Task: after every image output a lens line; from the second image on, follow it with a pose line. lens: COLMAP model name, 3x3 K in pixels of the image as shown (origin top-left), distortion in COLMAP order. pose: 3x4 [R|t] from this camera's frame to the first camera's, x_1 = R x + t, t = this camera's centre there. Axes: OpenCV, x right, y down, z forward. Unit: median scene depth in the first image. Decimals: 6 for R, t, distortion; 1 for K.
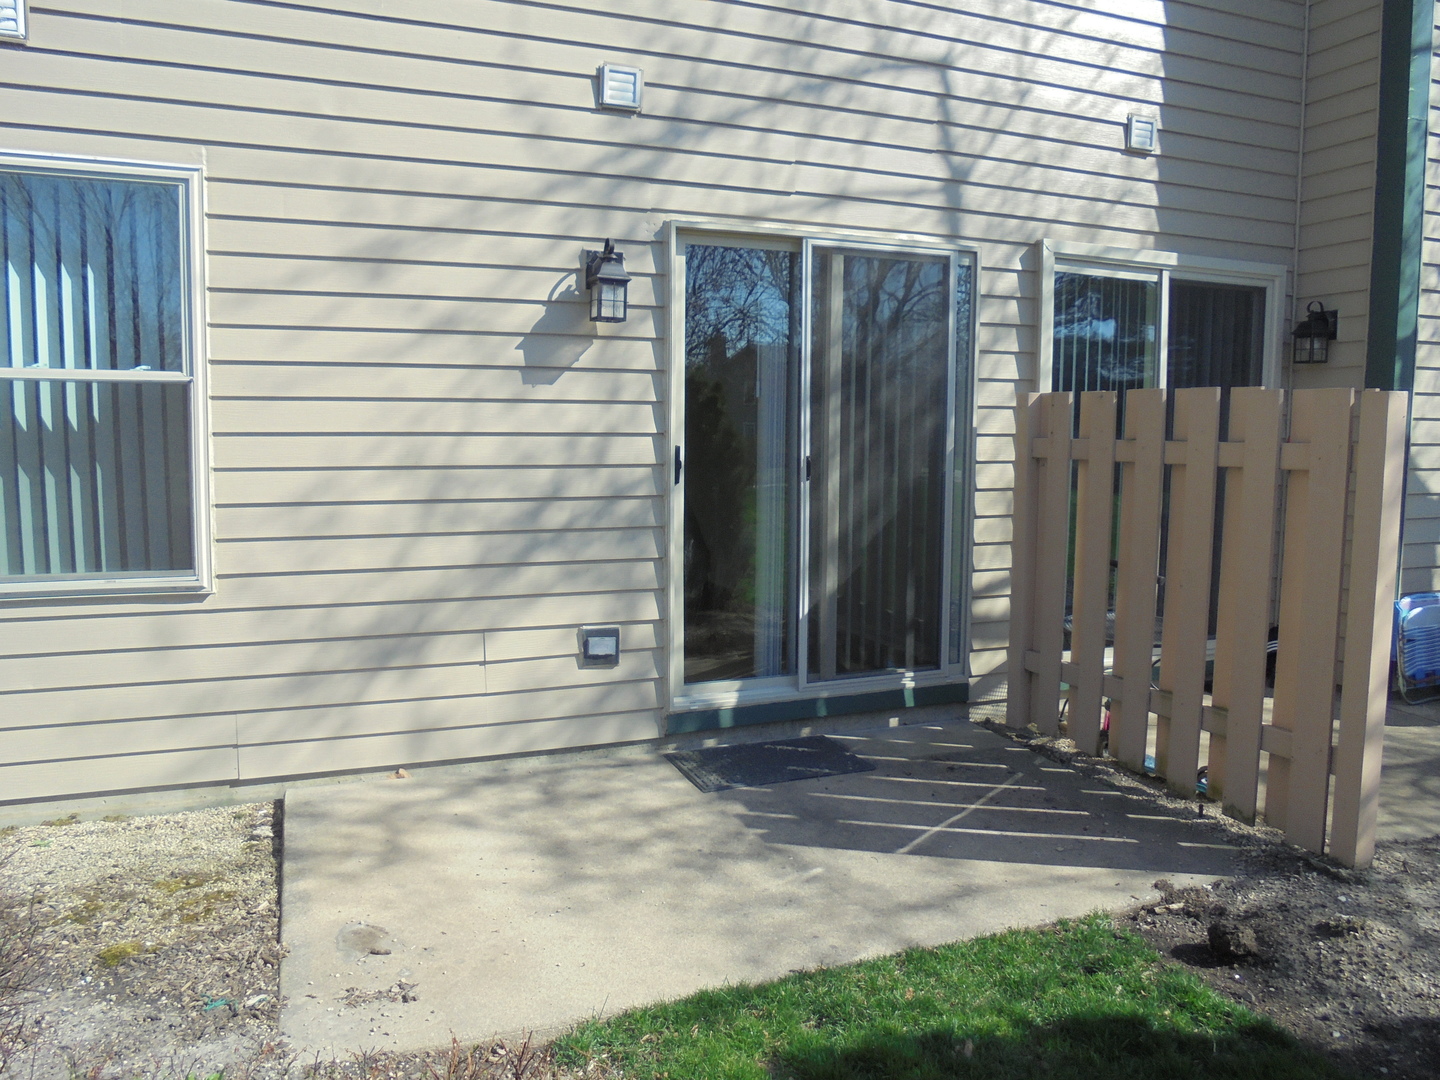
lens RADIAL K [[1086.5, 0, 717.0], [0, 1086.5, 536.2], [0, 0, 1]] dist [-0.126412, 0.103608]
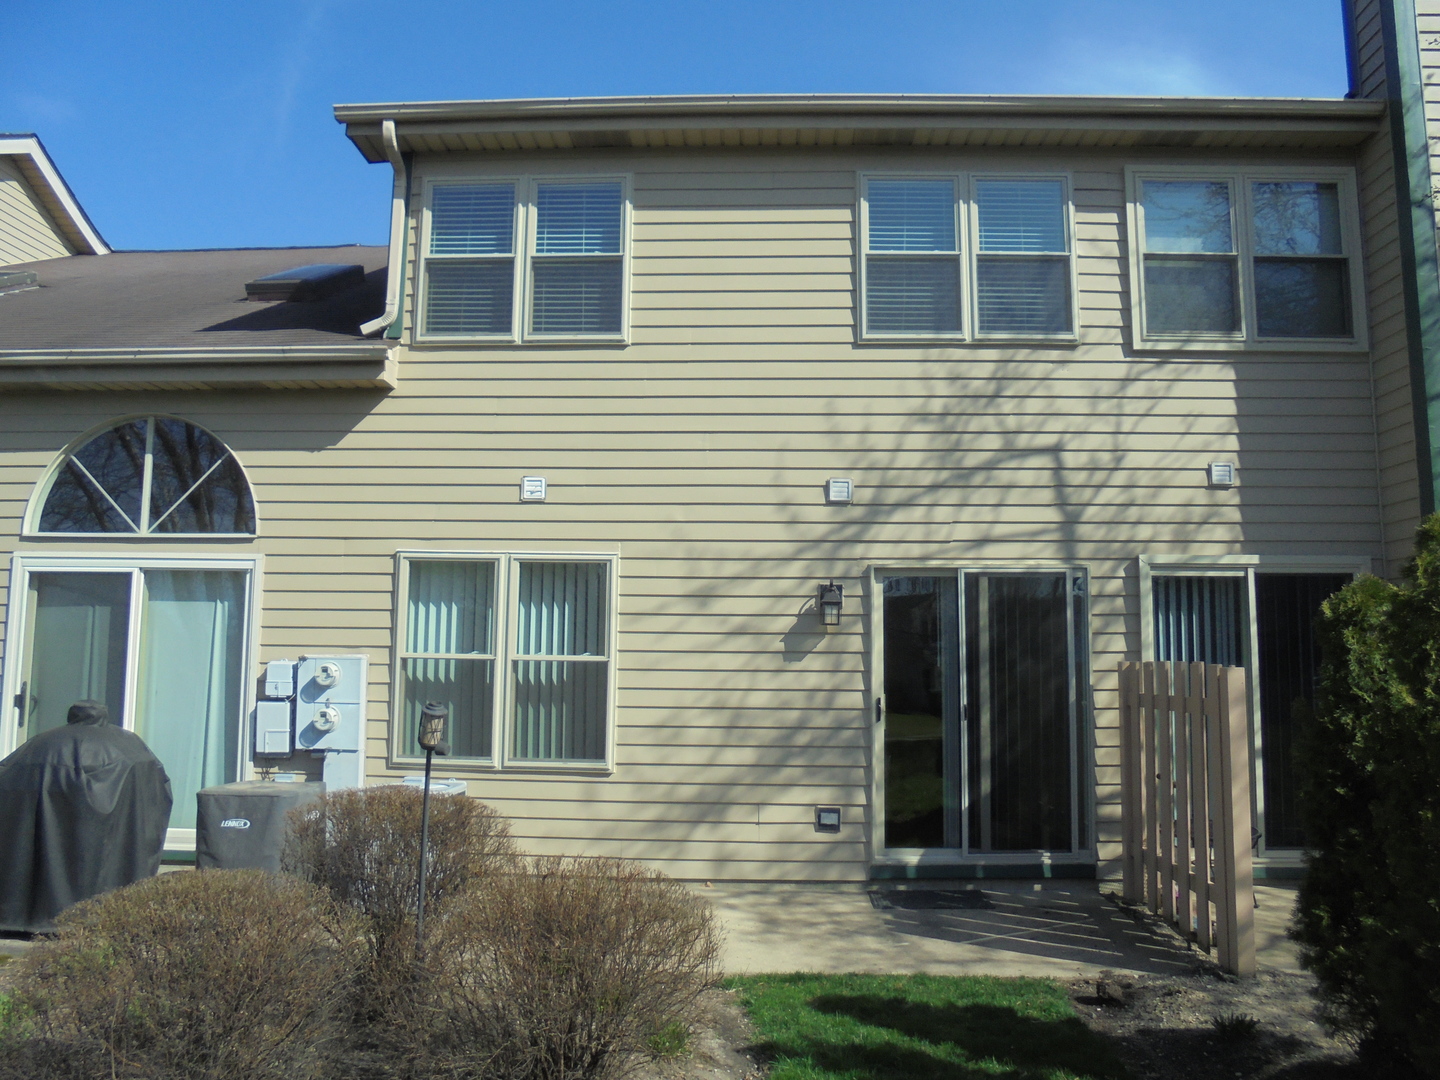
lens RADIAL K [[1086.5, 0, 717.0], [0, 1086.5, 536.2], [0, 0, 1]] dist [-0.126412, 0.103608]
pose [[0.910226, -0.047815, -0.411341, 0.432322], [-0.042305, 0.977378, -0.207226, 0.027848], [0.411944, 0.206024, 0.887612, -0.616044]]
